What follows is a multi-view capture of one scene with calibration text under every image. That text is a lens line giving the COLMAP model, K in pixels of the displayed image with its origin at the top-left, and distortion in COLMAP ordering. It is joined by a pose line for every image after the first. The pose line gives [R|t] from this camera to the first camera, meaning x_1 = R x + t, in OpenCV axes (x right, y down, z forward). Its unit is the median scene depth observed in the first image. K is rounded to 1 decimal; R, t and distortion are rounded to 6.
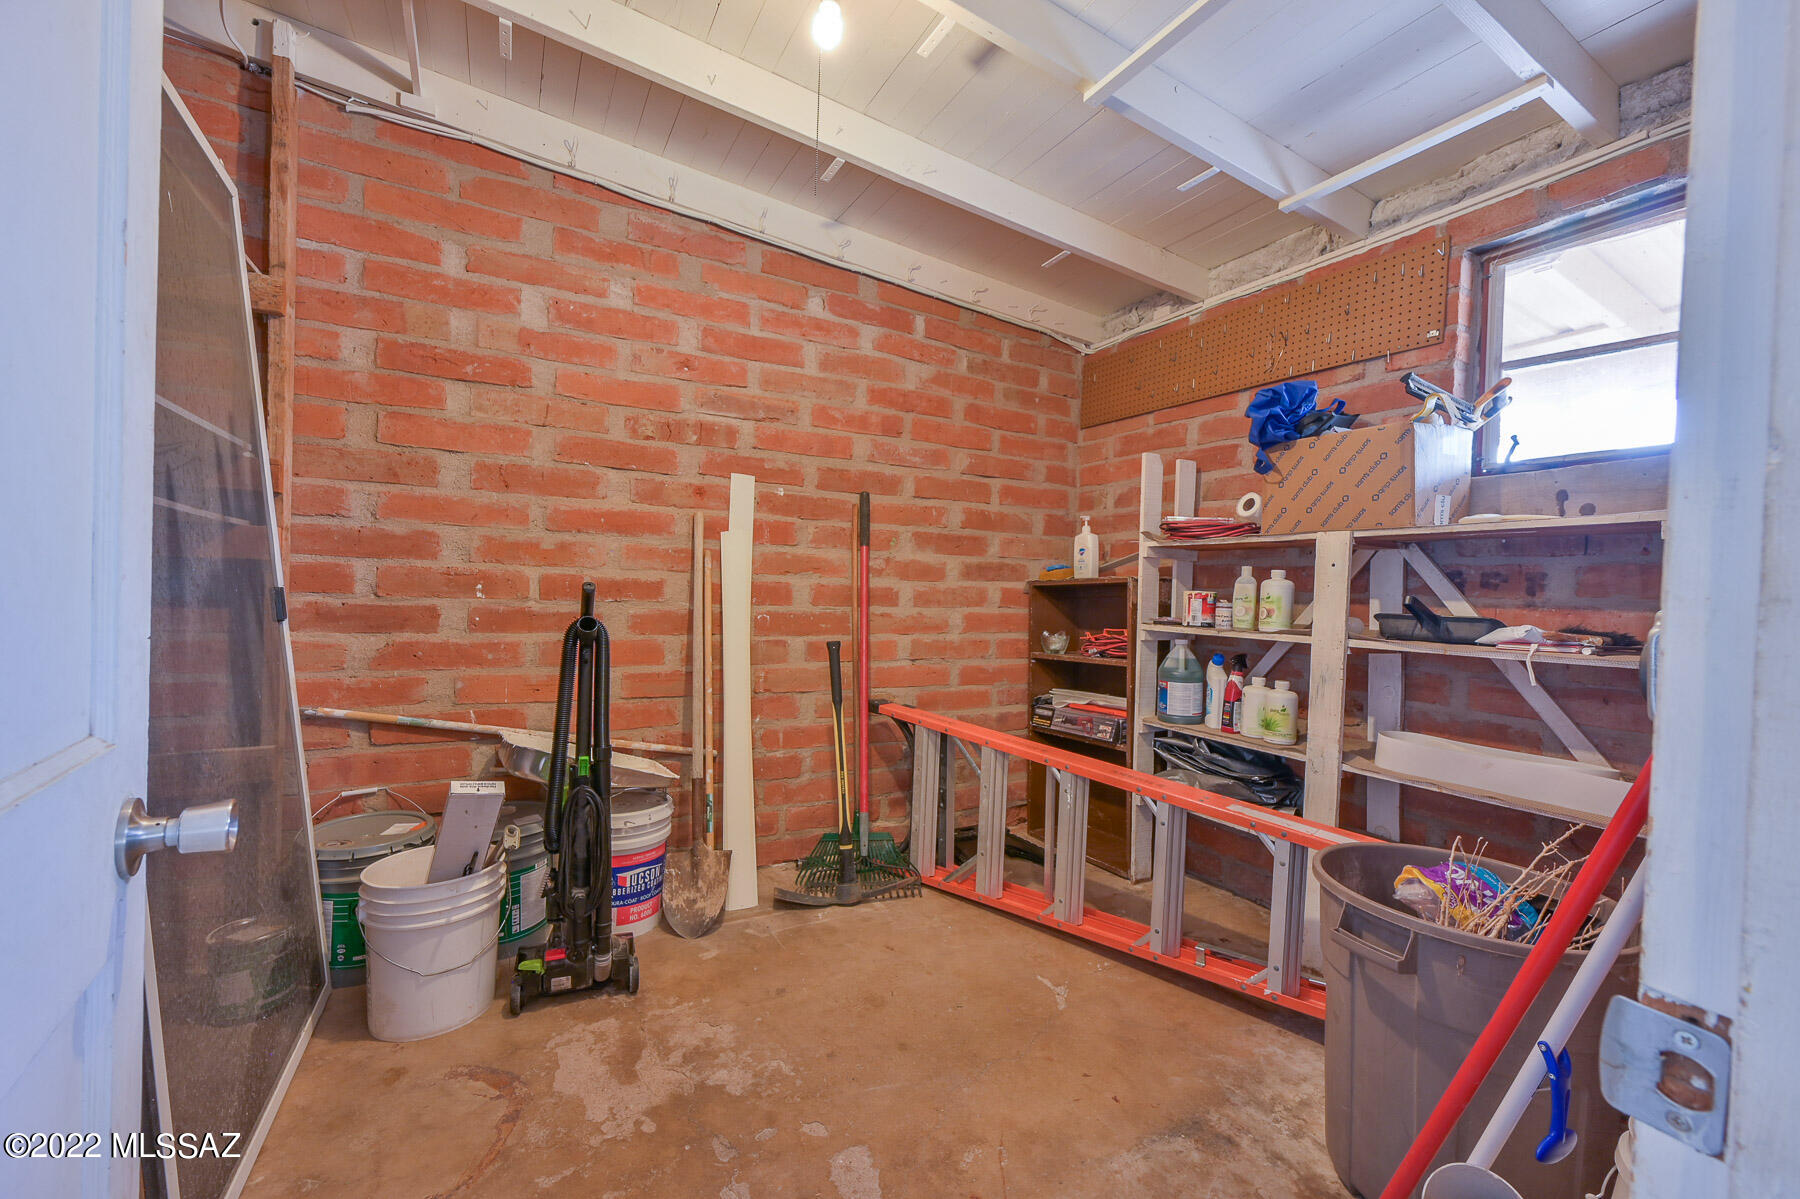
lens RADIAL K [[707.4, 0, 894.8], [0, 707.4, 604.2], [0, 0, 1]] dist [-0.000657, 0.000217]
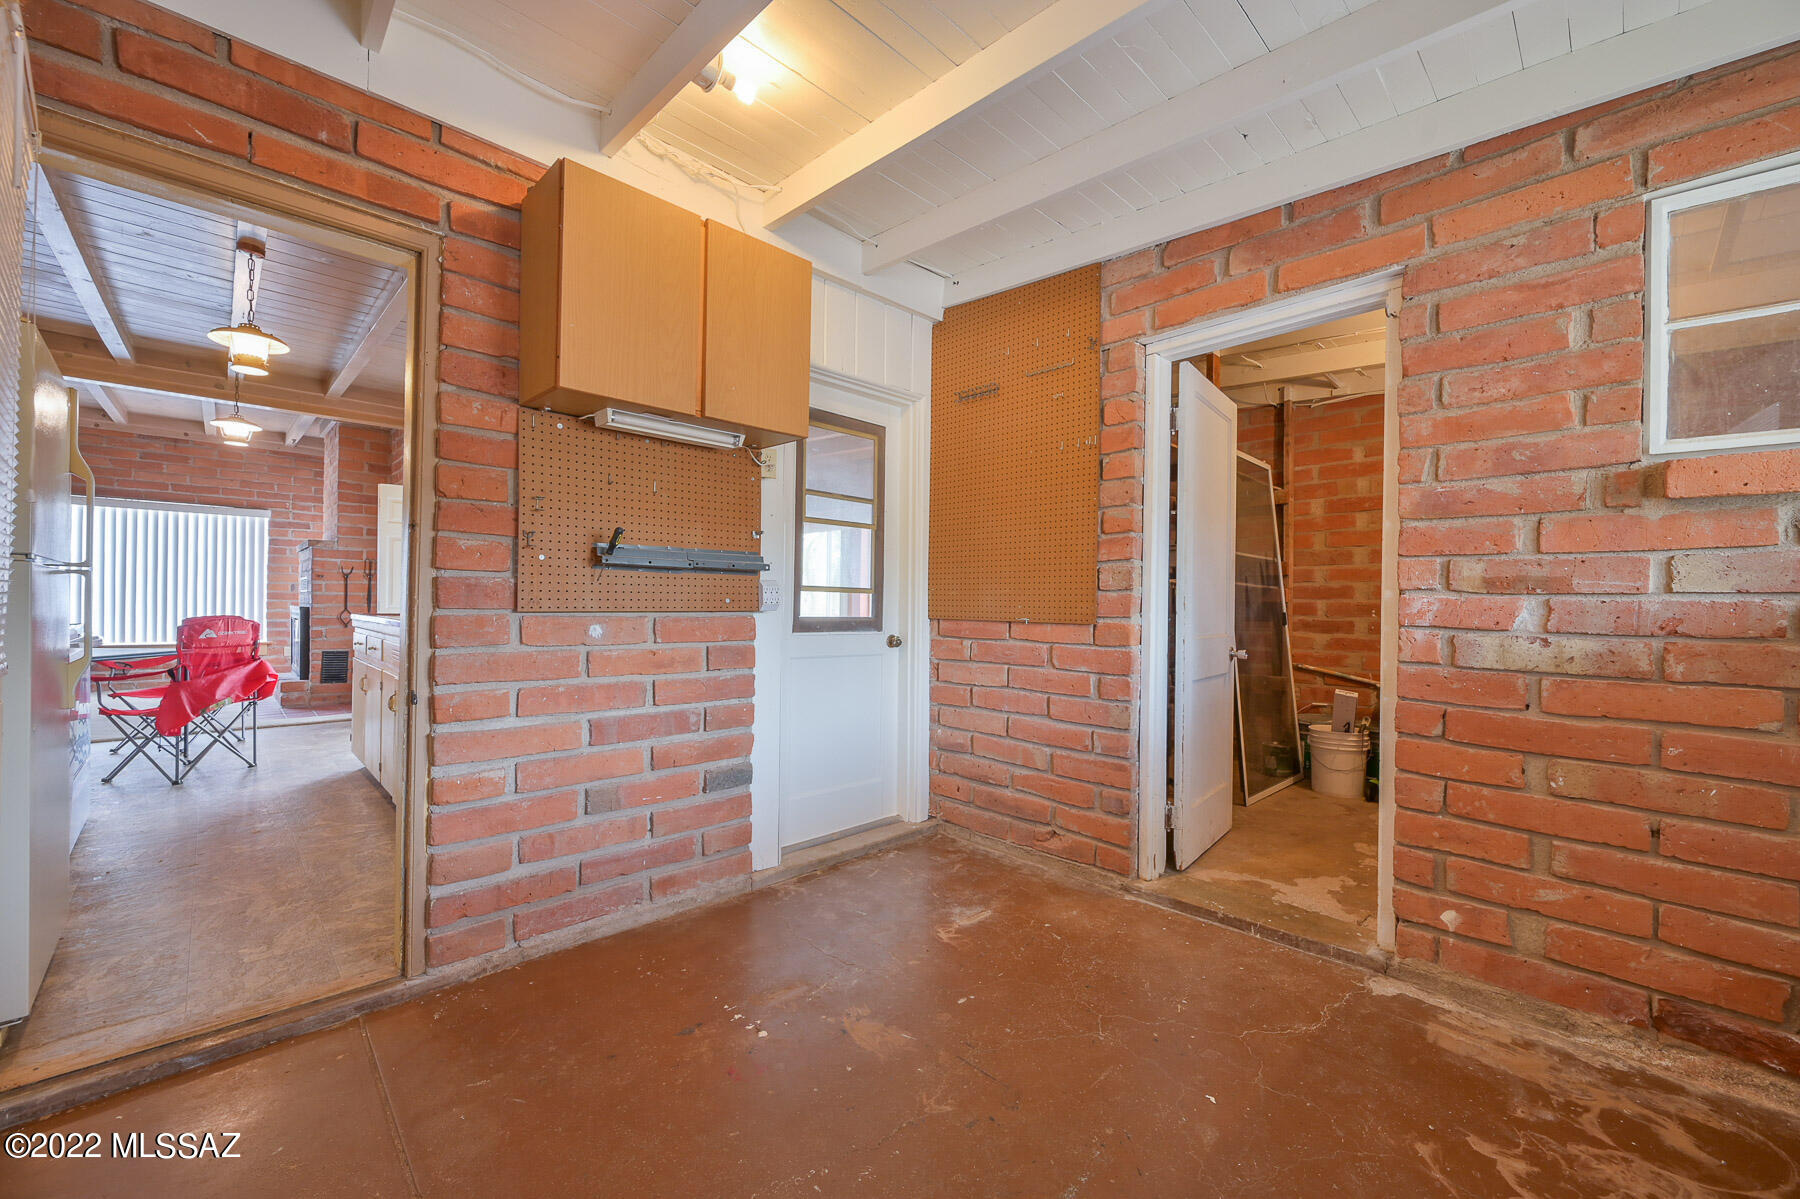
lens RADIAL K [[707.4, 0, 910.9], [0, 707.4, 600.3], [0, 0, 1]] dist [-0.000657, 0.000217]
pose [[0.276001, -0.038001, -0.960406, 0.793947], [-0.017576, 0.998851, -0.044573, 0.045767], [0.960997, 0.029183, 0.275016, -0.658102]]
